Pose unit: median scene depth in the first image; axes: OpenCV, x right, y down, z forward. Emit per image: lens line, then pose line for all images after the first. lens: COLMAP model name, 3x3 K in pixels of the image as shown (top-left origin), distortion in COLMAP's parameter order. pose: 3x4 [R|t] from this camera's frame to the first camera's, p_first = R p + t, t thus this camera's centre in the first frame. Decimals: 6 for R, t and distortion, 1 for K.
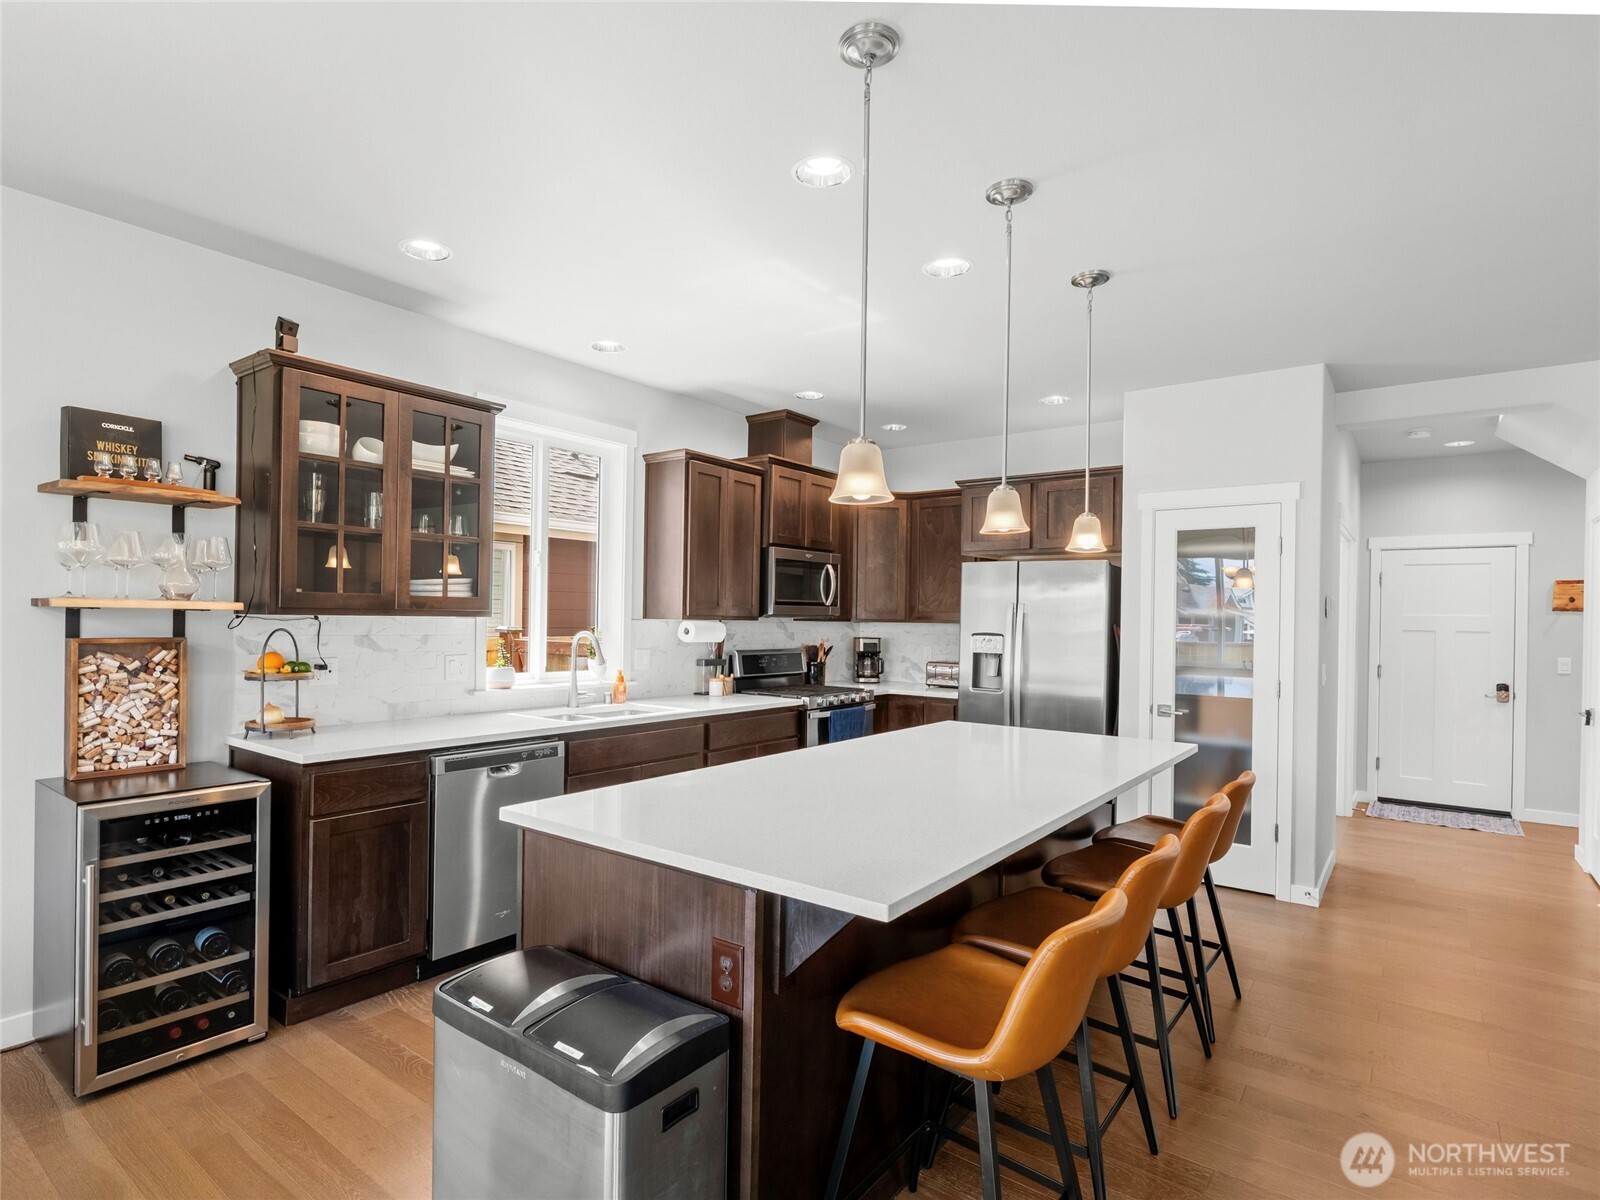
lens RADIAL K [[837.4, 0, 765.6], [0, 837.4, 616.8], [0, 0, 1]] dist [-0.001982, 0.000053]
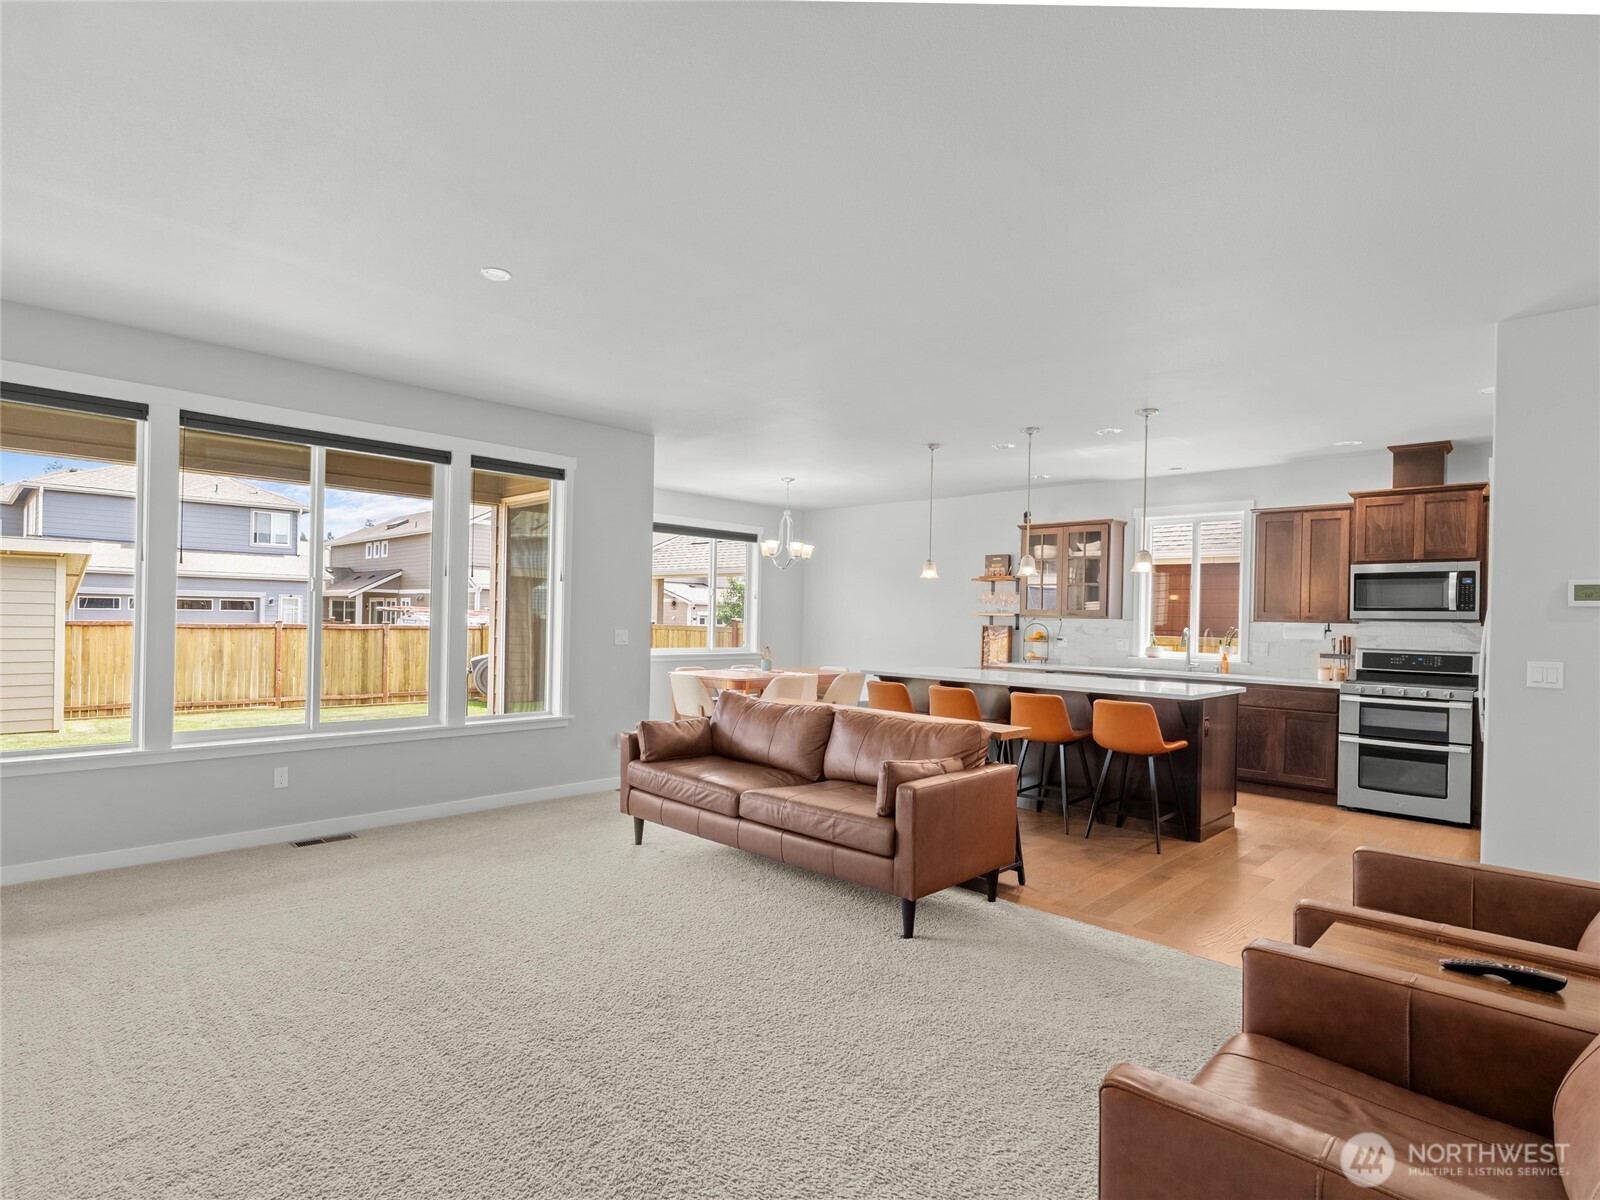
lens RADIAL K [[837.4, 0, 765.6], [0, 837.4, 616.8], [0, 0, 1]] dist [-0.001982, 0.000053]
pose [[-0.115748, -0.019307, -0.993091, 2.433425], [-0.023730, 0.999579, -0.016667, 0.065295], [0.992995, 0.021637, -0.116157, 0.491782]]
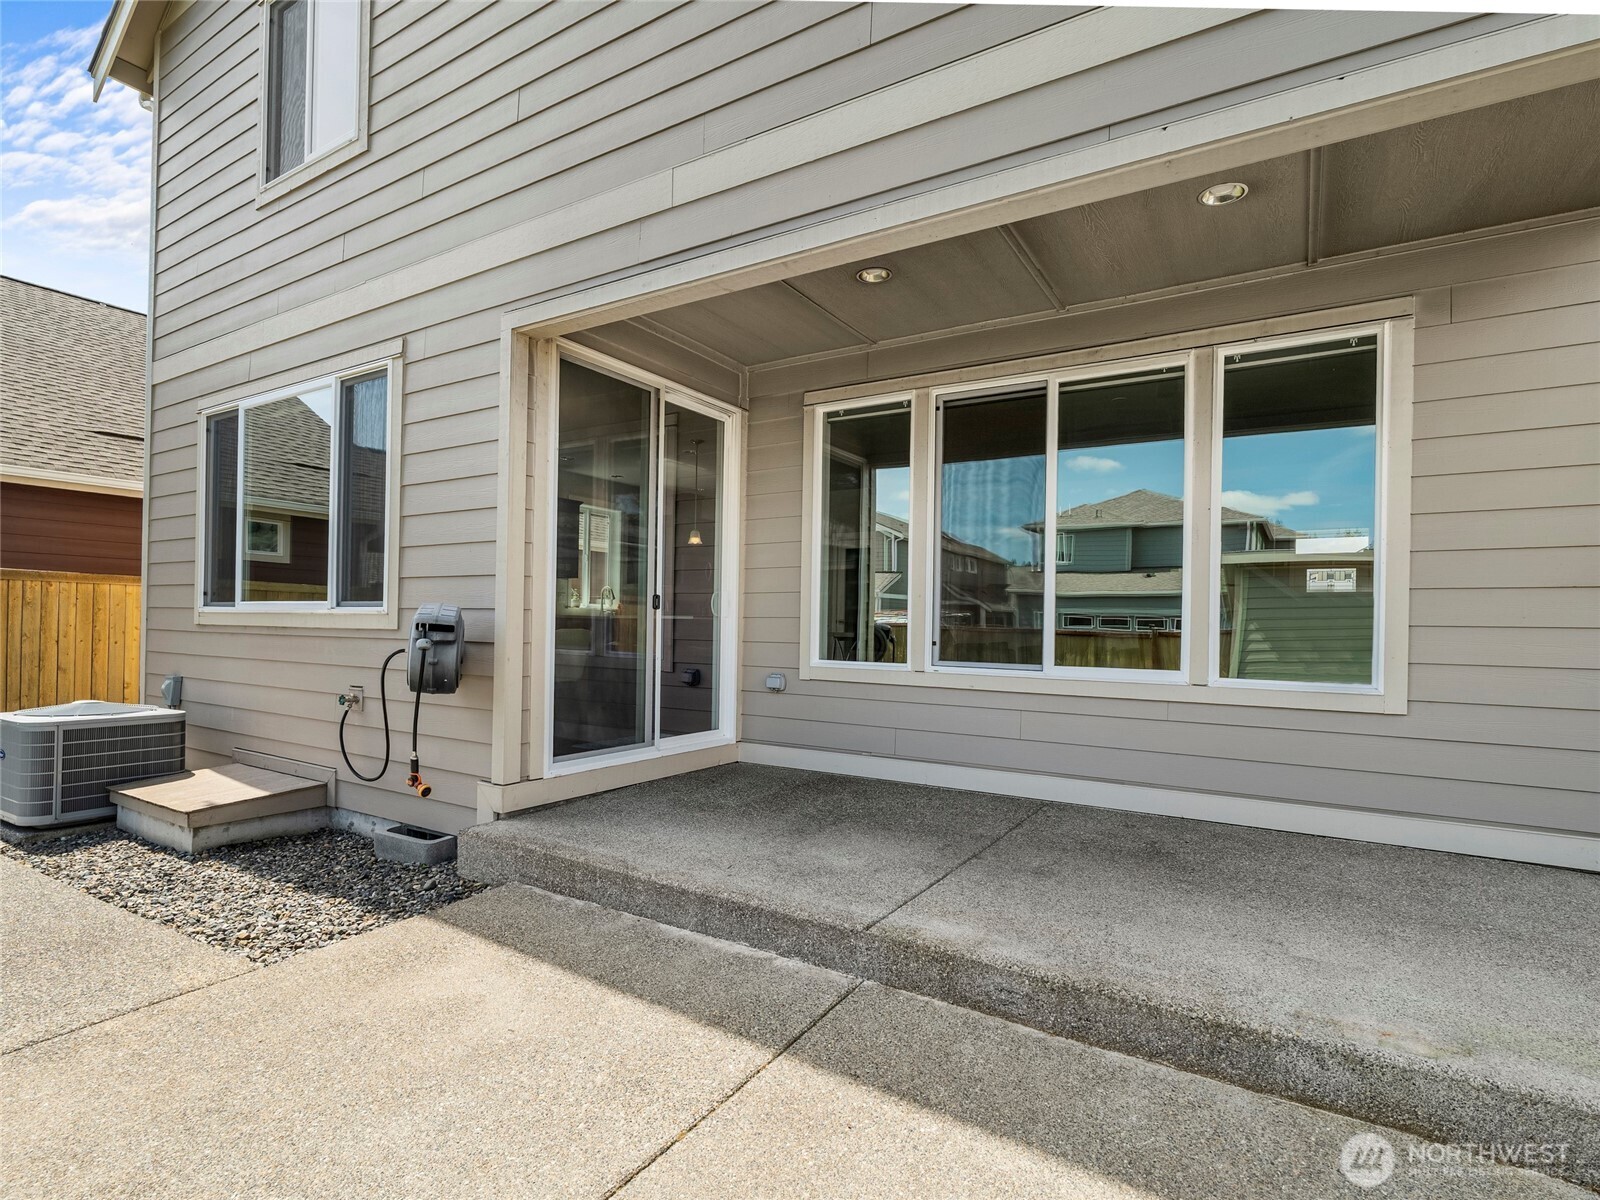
lens RADIAL K [[830.7, 0, 761.7], [0, 830.7, 602.8], [0, 0, 1]] dist [-0.000245, 0.000393]
pose [[0.995944, 0.000850, 0.089970, 0.049762], [0.001564, 0.999641, -0.026755, 0.202646], [-0.089960, 0.026787, 0.995585, -2.299995]]
